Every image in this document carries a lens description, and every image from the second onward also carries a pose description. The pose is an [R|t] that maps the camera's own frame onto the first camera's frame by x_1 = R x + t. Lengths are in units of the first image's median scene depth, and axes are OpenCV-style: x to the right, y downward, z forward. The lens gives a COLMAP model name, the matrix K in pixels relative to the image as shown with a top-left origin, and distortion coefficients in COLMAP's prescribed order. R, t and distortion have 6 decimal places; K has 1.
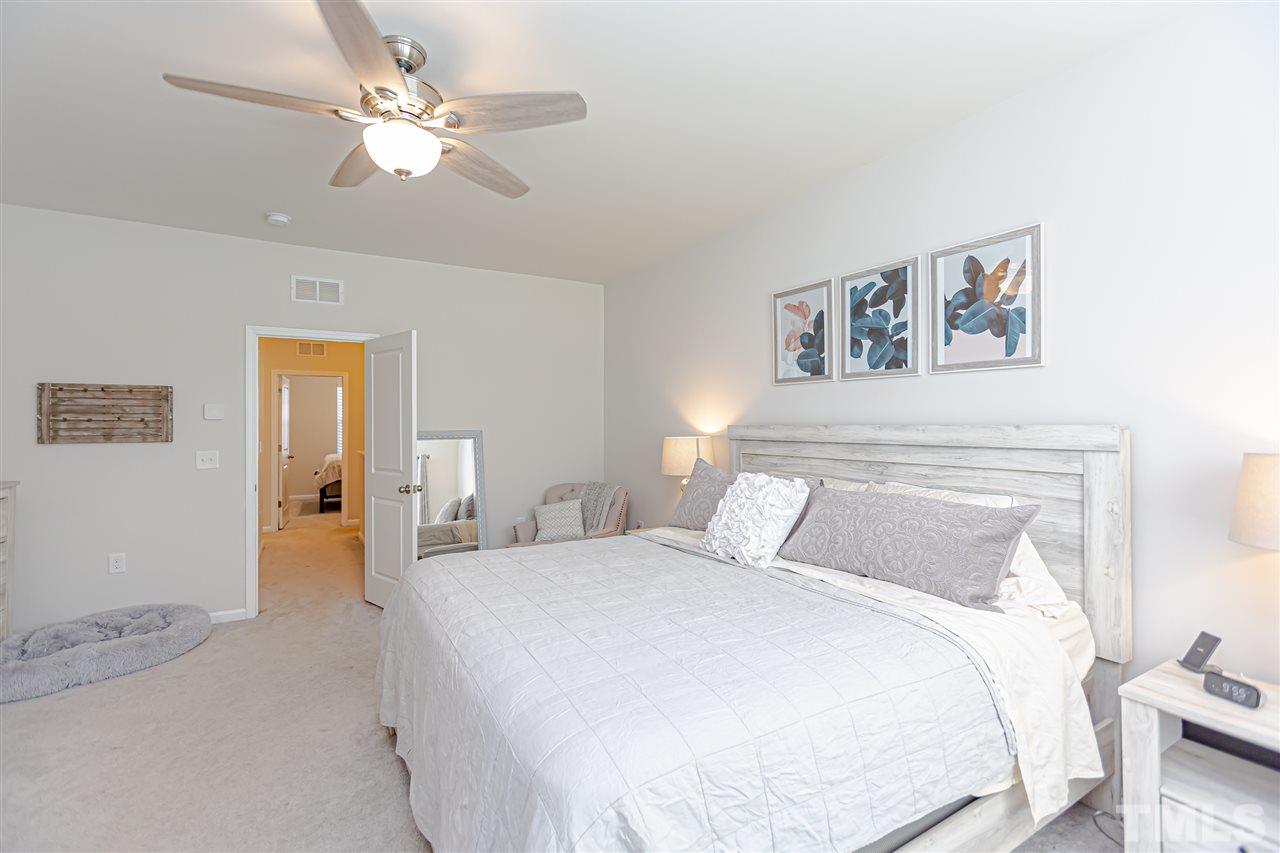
lens RADIAL K [[567.8, 0, 641.5], [0, 567.8, 428.6], [0, 0, 1]] dist [-0.018125, 0.010999]
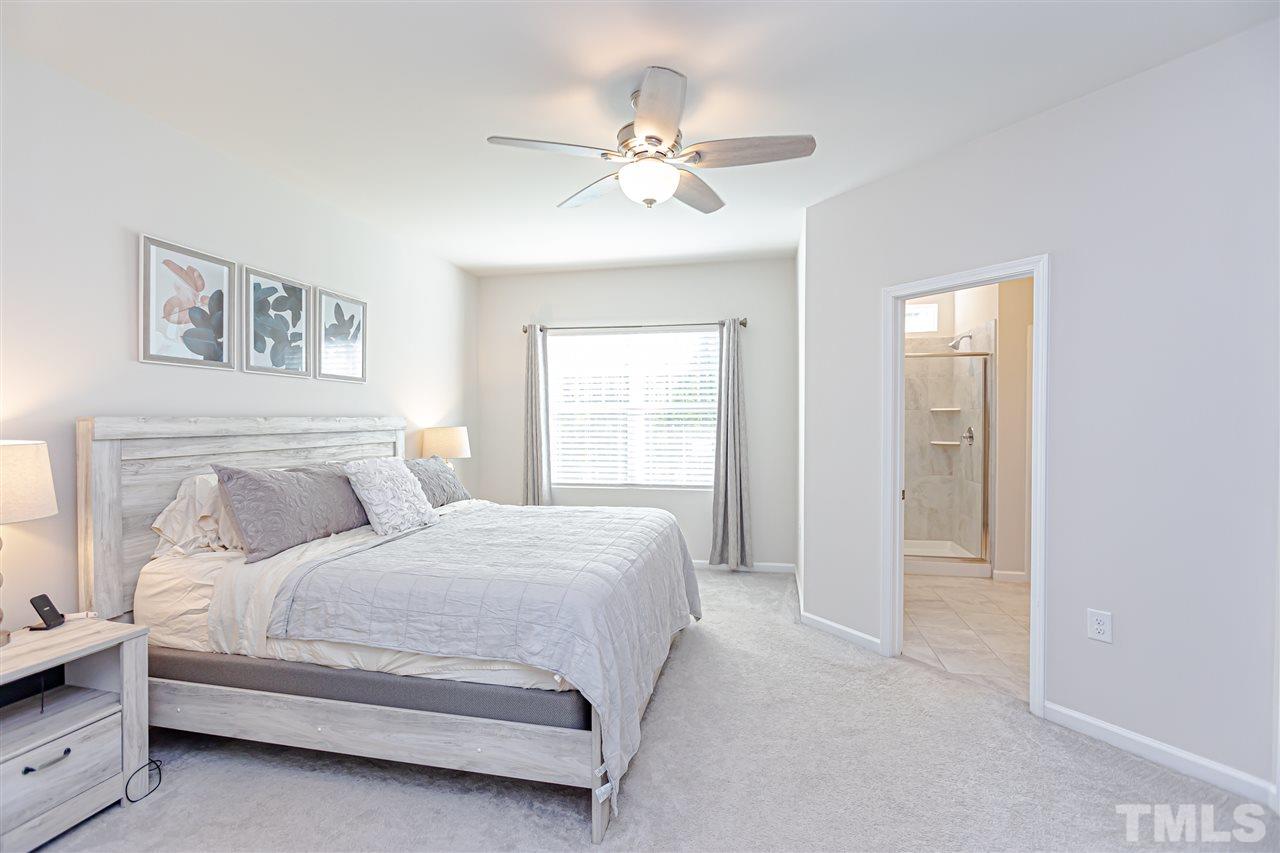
lens RADIAL K [[567.8, 0, 636.3], [0, 567.8, 414.8], [0, 0, 1]] dist [-0.018125, 0.010999]
pose [[-0.728088, 0.000946, 0.685483, -0.834084], [0.002088, 0.999997, 0.000839, -0.009716], [-0.685481, 0.002042, -0.728088, 1.278288]]
